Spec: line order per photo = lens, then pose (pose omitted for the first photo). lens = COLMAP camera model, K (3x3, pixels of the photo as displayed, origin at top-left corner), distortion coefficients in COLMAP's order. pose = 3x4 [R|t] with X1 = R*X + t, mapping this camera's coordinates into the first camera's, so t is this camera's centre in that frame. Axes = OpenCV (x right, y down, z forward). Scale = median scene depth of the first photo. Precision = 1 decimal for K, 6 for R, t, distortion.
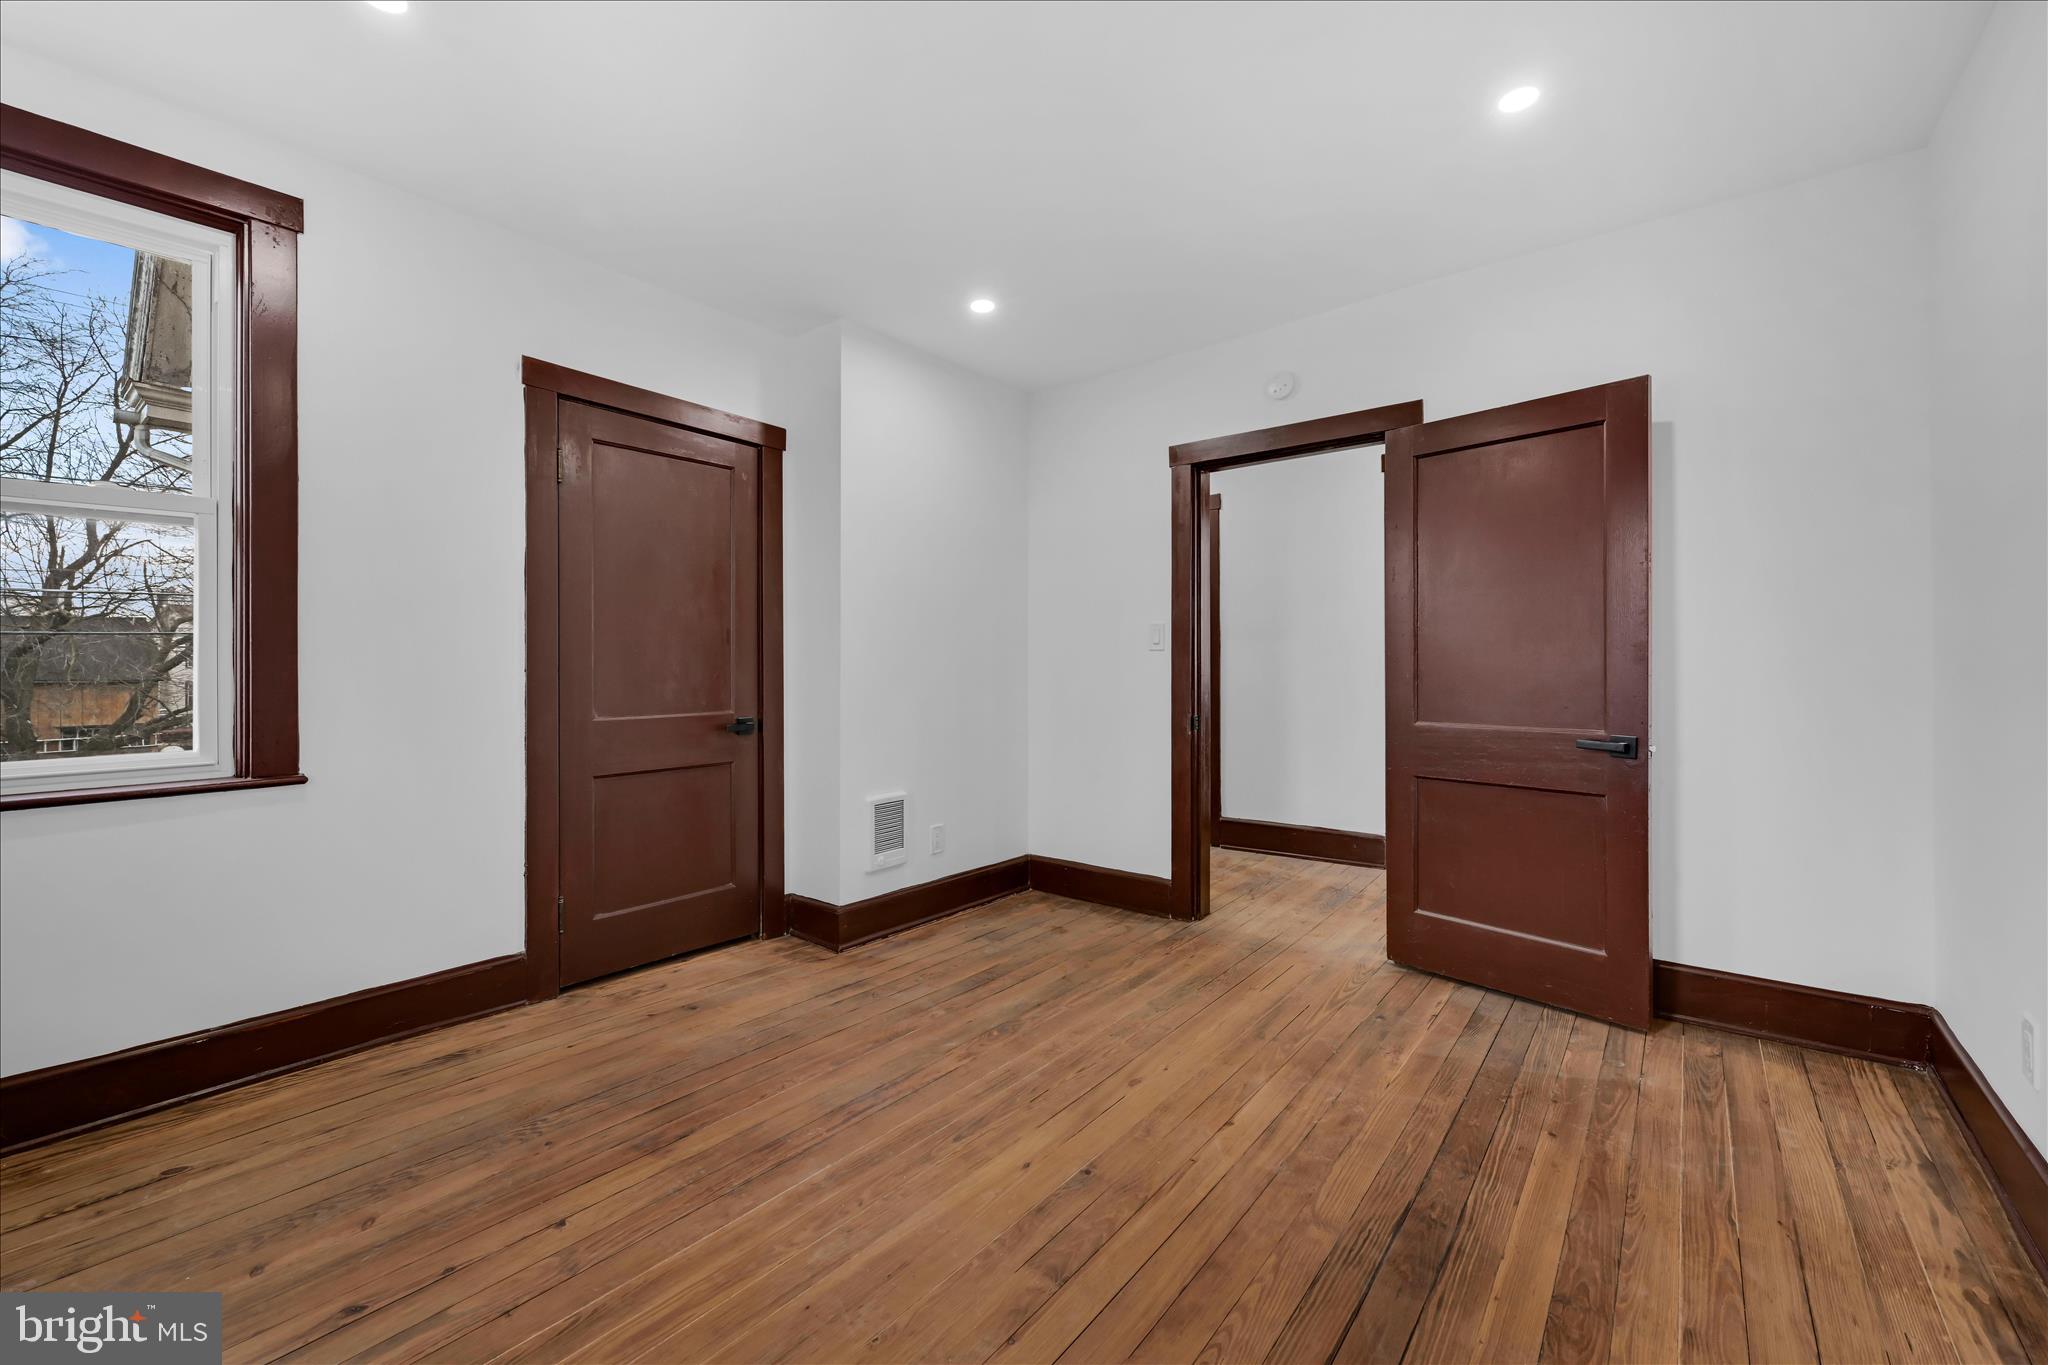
lens RADIAL K [[832.9, 0, 1024.7], [0, 832.9, 669.1], [0, 0, 1]] dist [-0.002008, 0.000088]
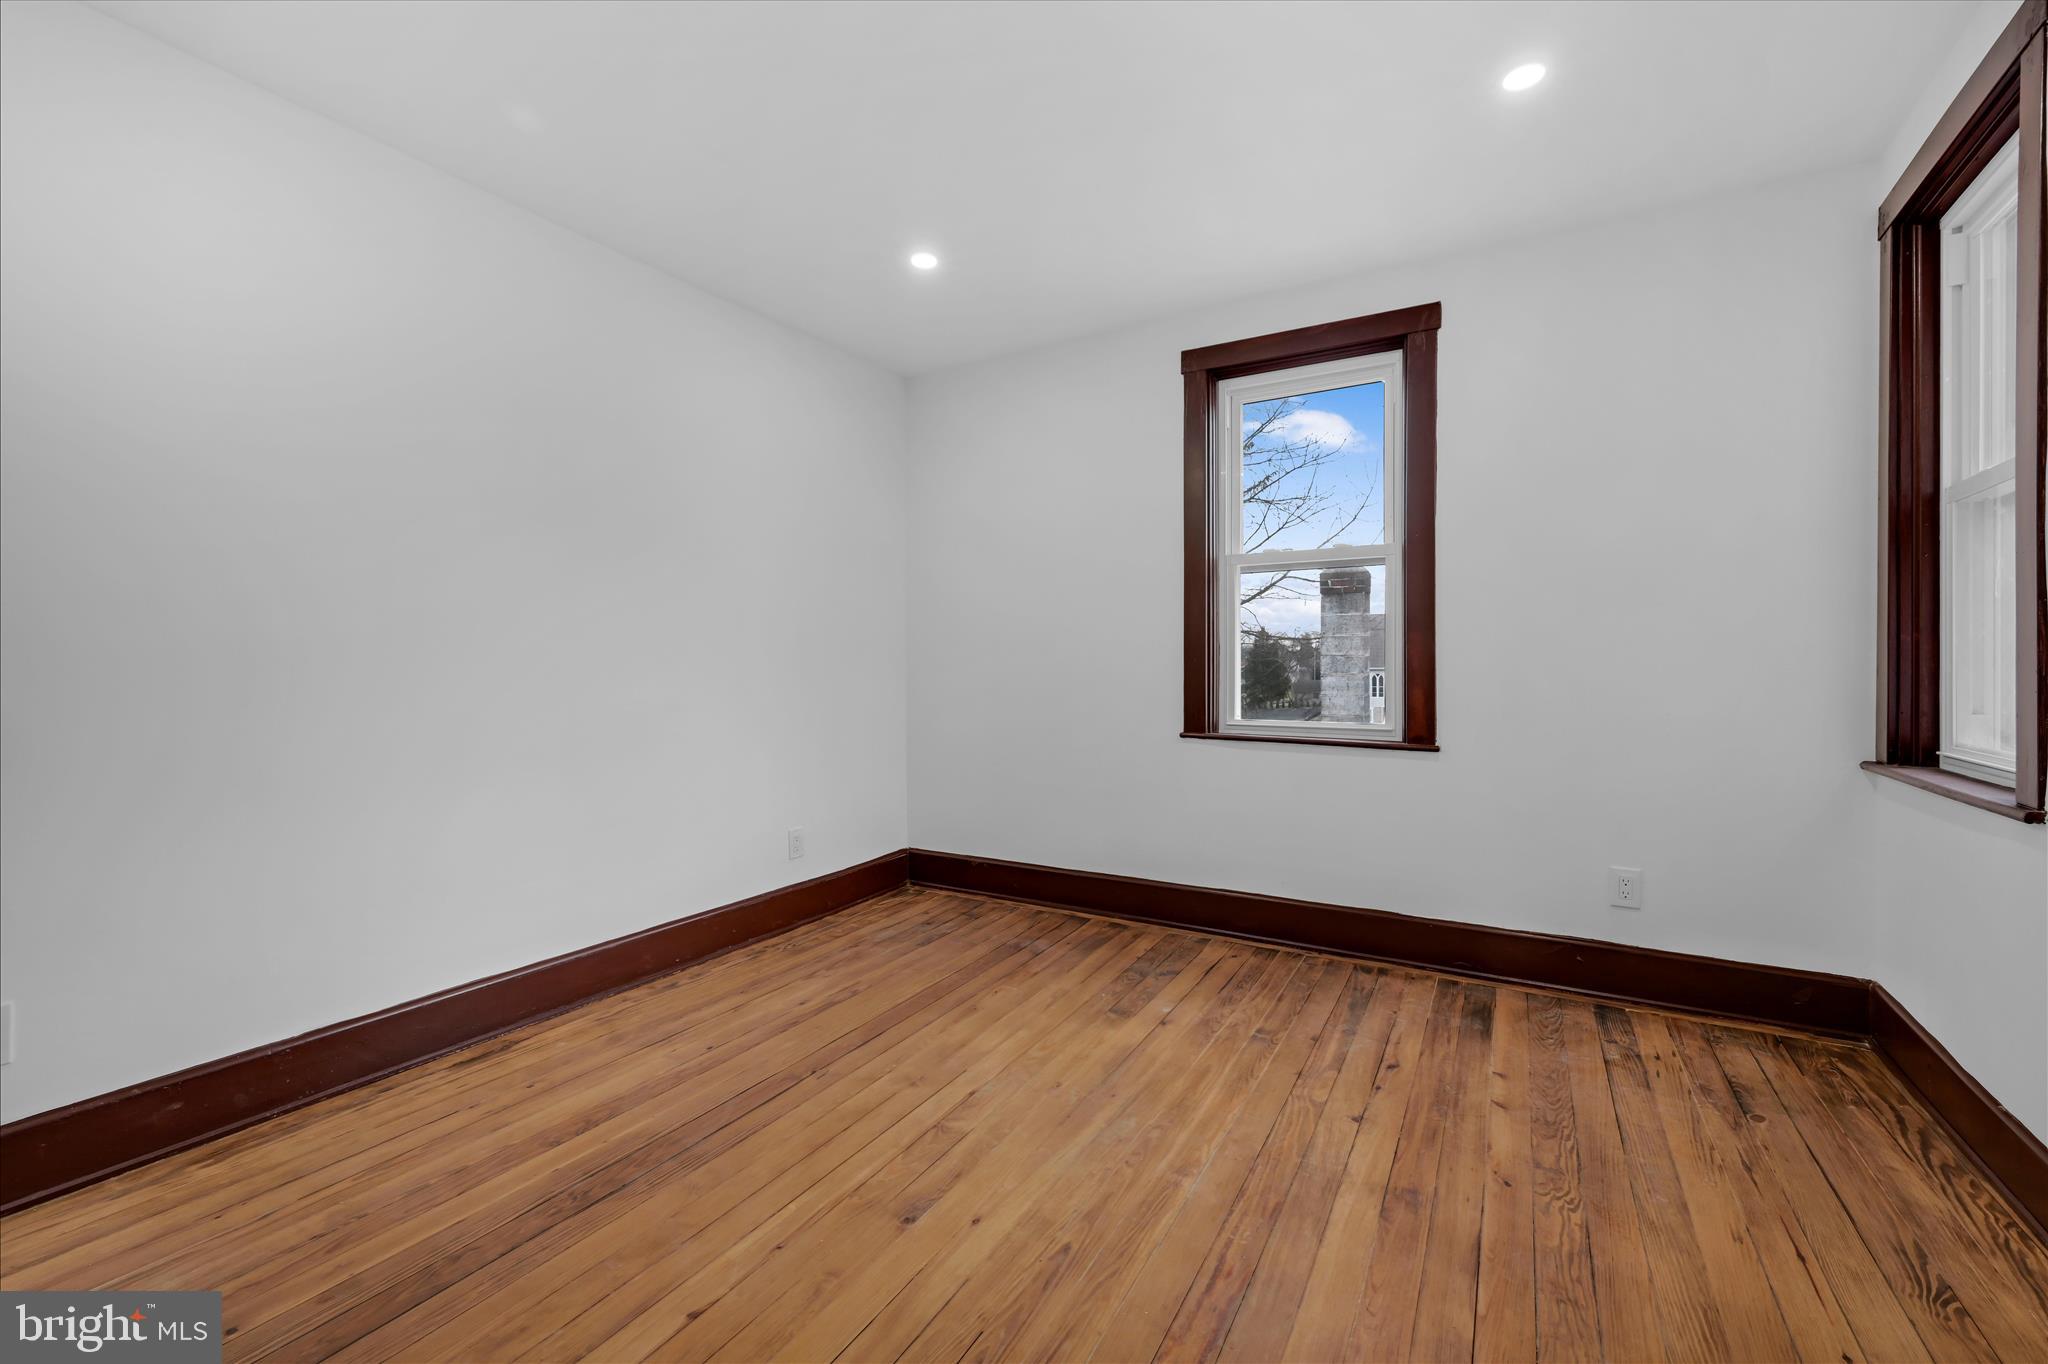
lens RADIAL K [[832.9, 0, 1024.7], [0, 832.9, 668.6], [0, 0, 1]] dist [-0.002008, 0.000088]
pose [[-0.990960, 0.005658, -0.134037, 0.070482], [0.003944, 0.999907, 0.013050, -0.003411], [0.134098, 0.012403, -0.990890, 1.992121]]
